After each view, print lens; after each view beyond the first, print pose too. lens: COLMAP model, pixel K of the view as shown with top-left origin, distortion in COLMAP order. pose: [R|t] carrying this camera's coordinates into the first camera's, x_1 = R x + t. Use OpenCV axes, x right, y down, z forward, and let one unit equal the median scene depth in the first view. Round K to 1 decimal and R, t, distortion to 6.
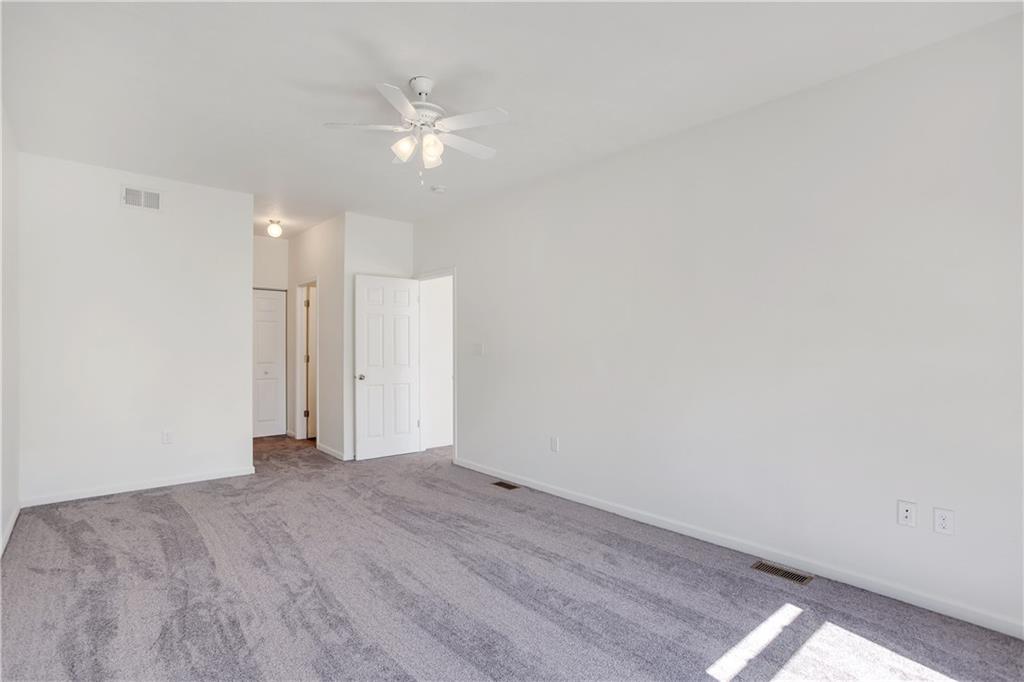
lens RADIAL K [[515.4, 0, 514.1], [0, 515.4, 333.8], [0, 0, 1]] dist [-0.066064, 0.045480]
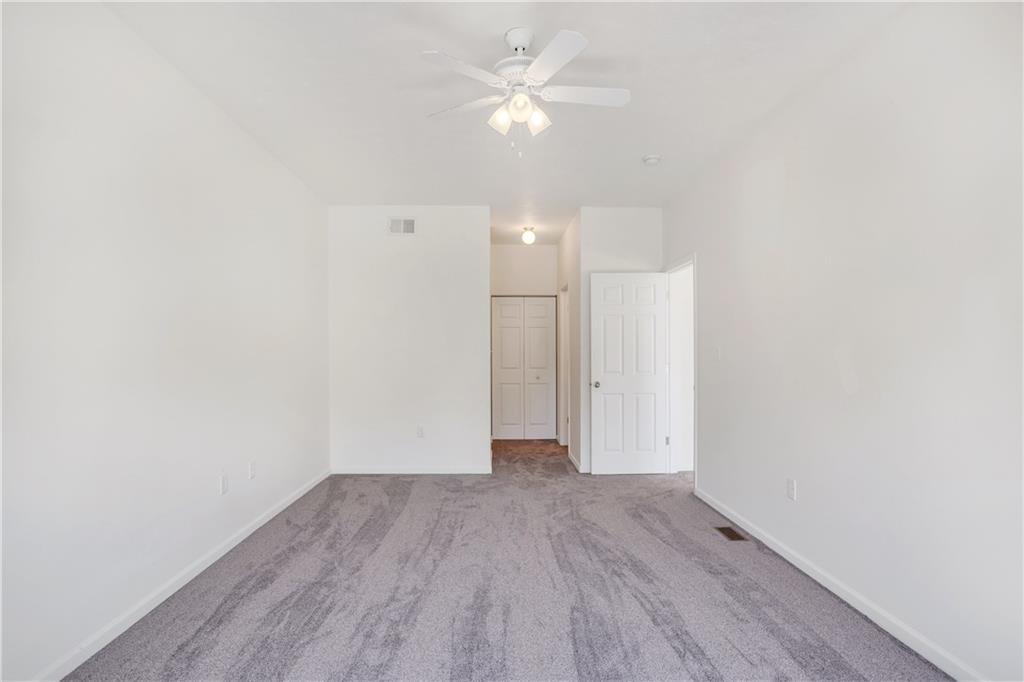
lens RADIAL K [[531.6, 0, 514.0], [0, 531.6, 350.6], [0, 0, 1]] dist [-0.069707, 0.052556]
pose [[0.765956, -0.006360, -0.642861, 0.242409], [0.021090, 0.999661, 0.015238, 0.007438], [0.642547, -0.025229, 0.765831, 0.215126]]
